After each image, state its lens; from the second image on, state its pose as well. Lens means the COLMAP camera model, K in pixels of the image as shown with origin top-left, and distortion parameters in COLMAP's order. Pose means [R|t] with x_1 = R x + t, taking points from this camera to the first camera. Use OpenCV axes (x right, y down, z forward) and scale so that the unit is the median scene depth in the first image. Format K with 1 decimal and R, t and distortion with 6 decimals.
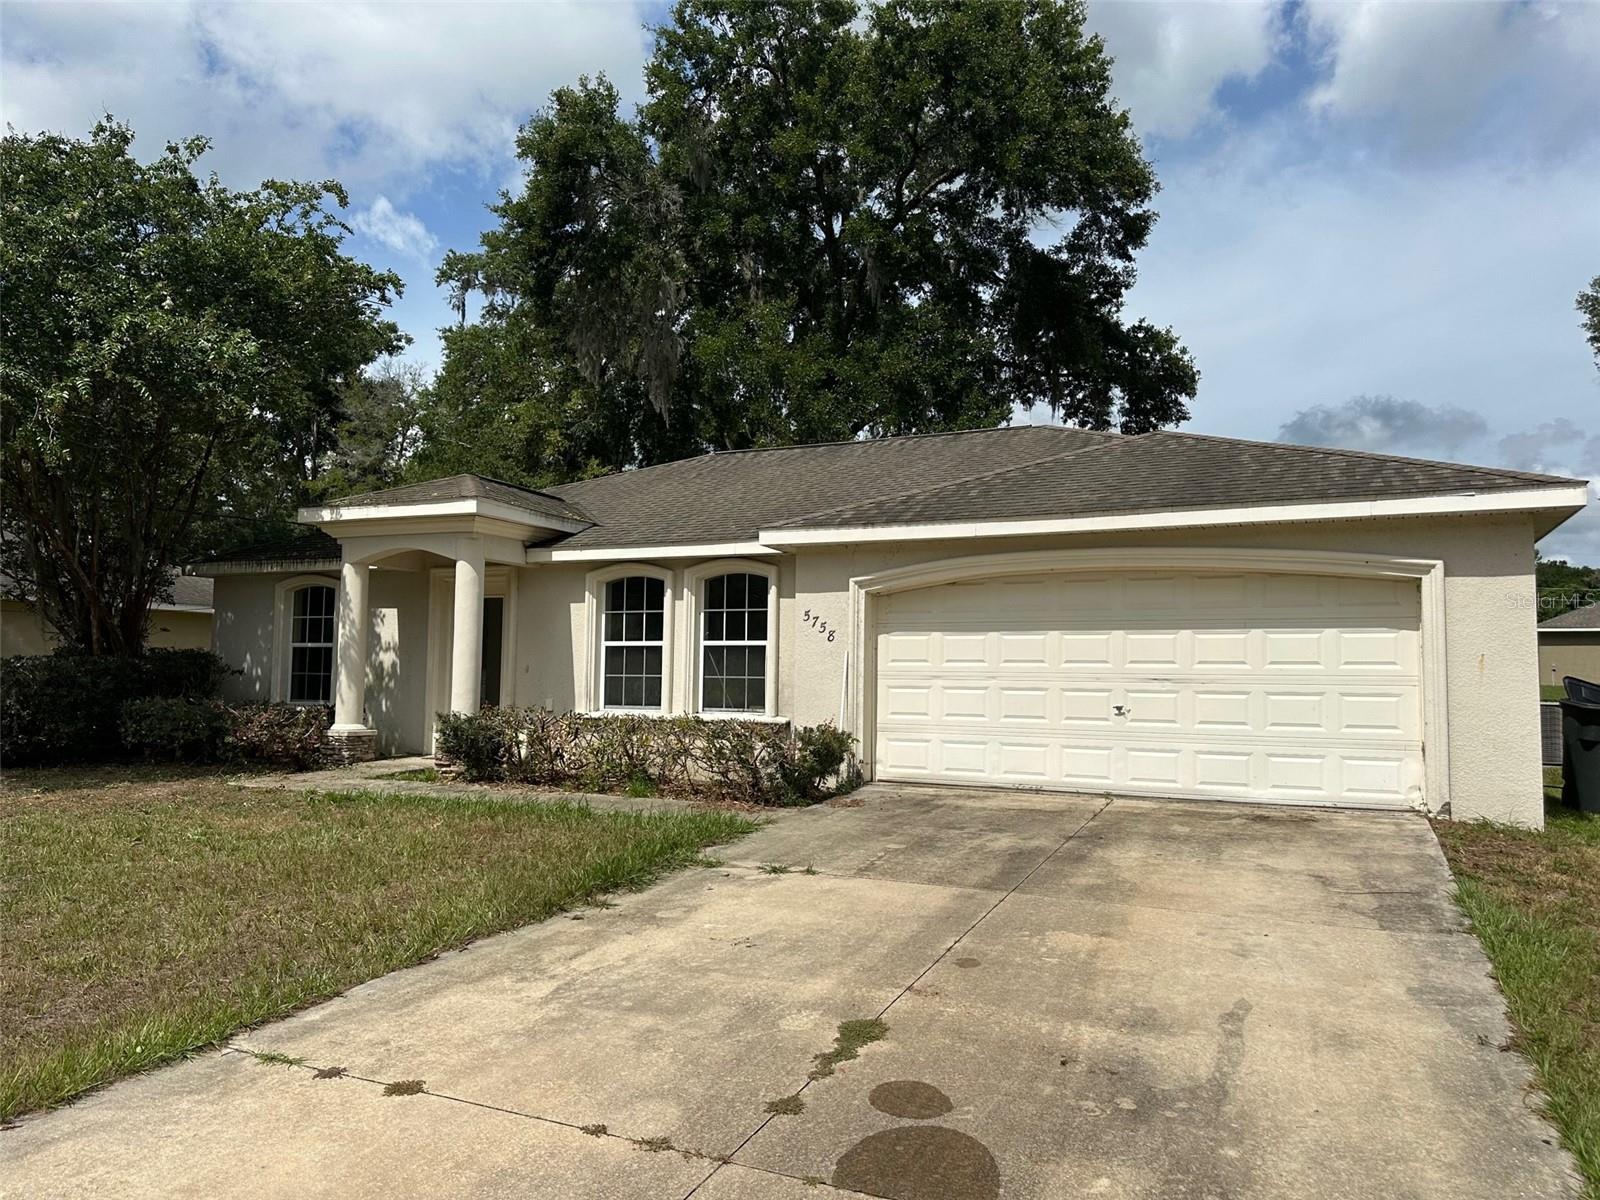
lens RADIAL K [[1117.4, 0, 801.1], [0, 1117.4, 603.2], [0, 0, 1]] dist [0.064658, -0.030836]
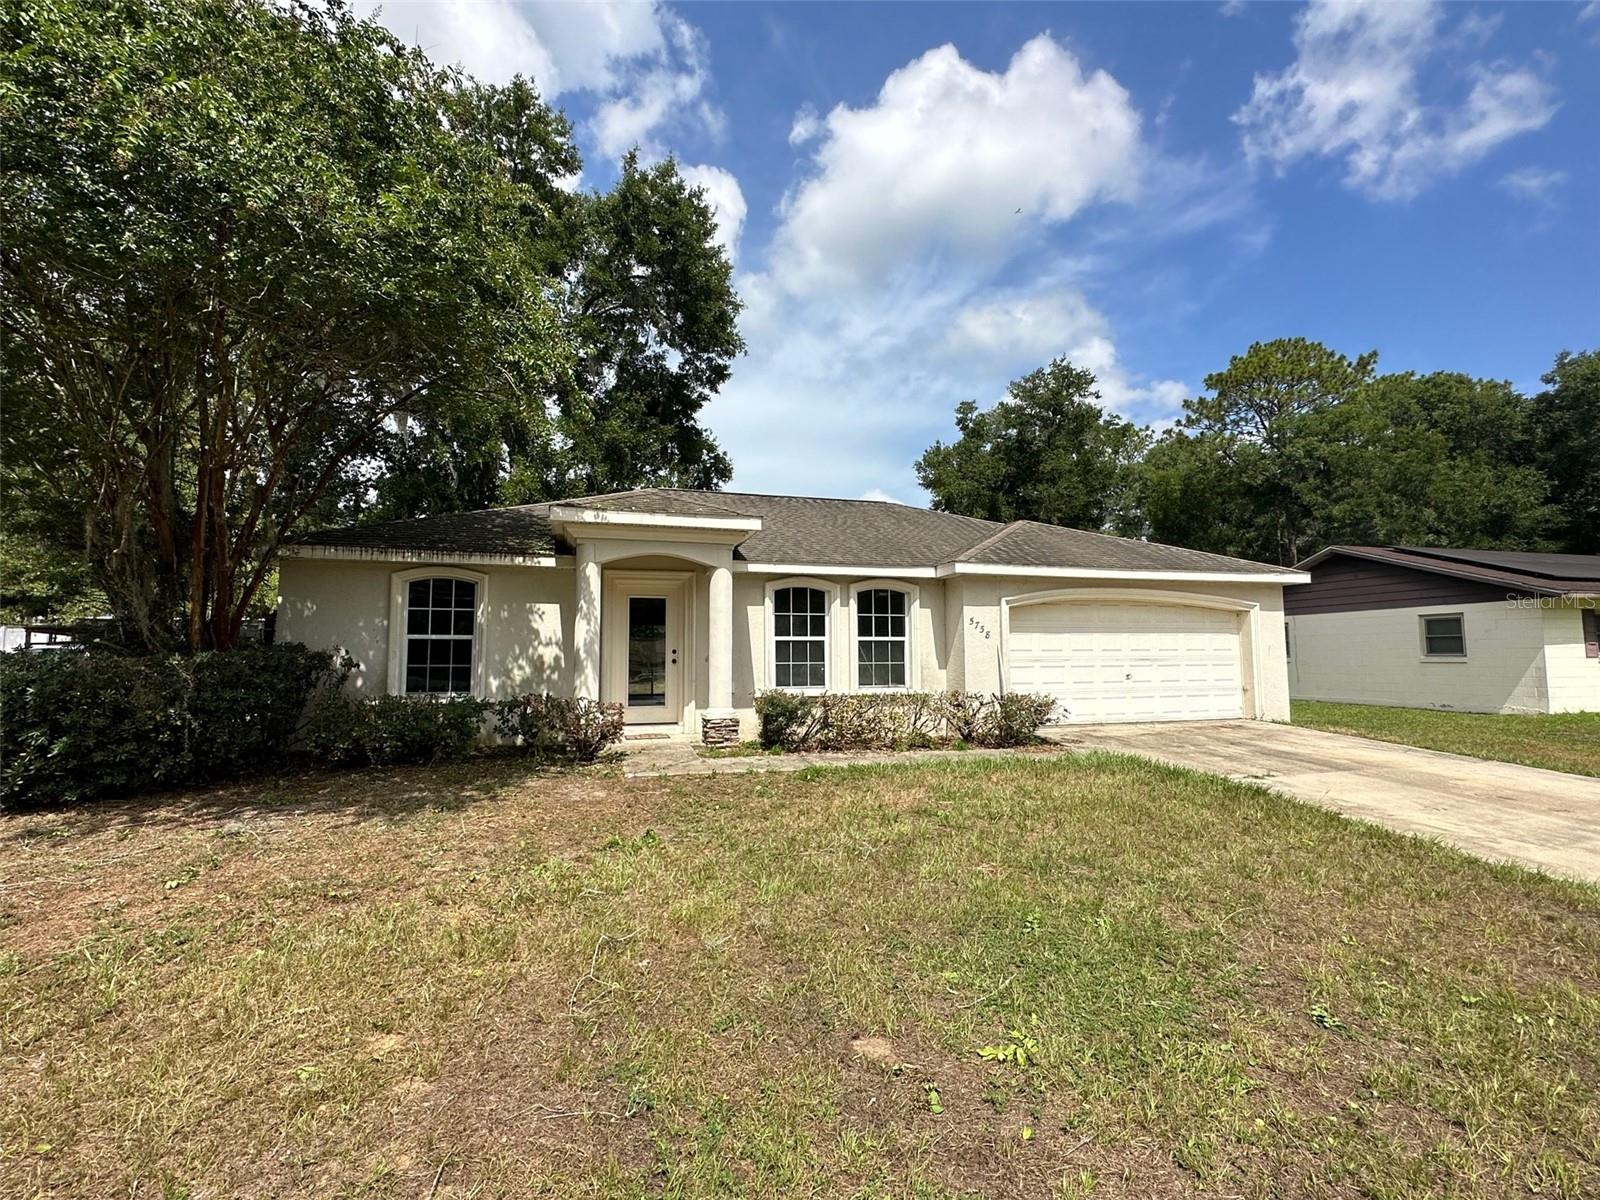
lens RADIAL K [[750.3, 0, 803.1], [0, 750.3, 588.4], [0, 0, 1]] dist [0.047413, 0.000122]
pose [[0.735278, 0.045886, 0.676211, -0.756897], [-0.028291, 0.998914, -0.037022, 0.009985], [-0.677175, 0.008091, 0.735777, 0.357753]]
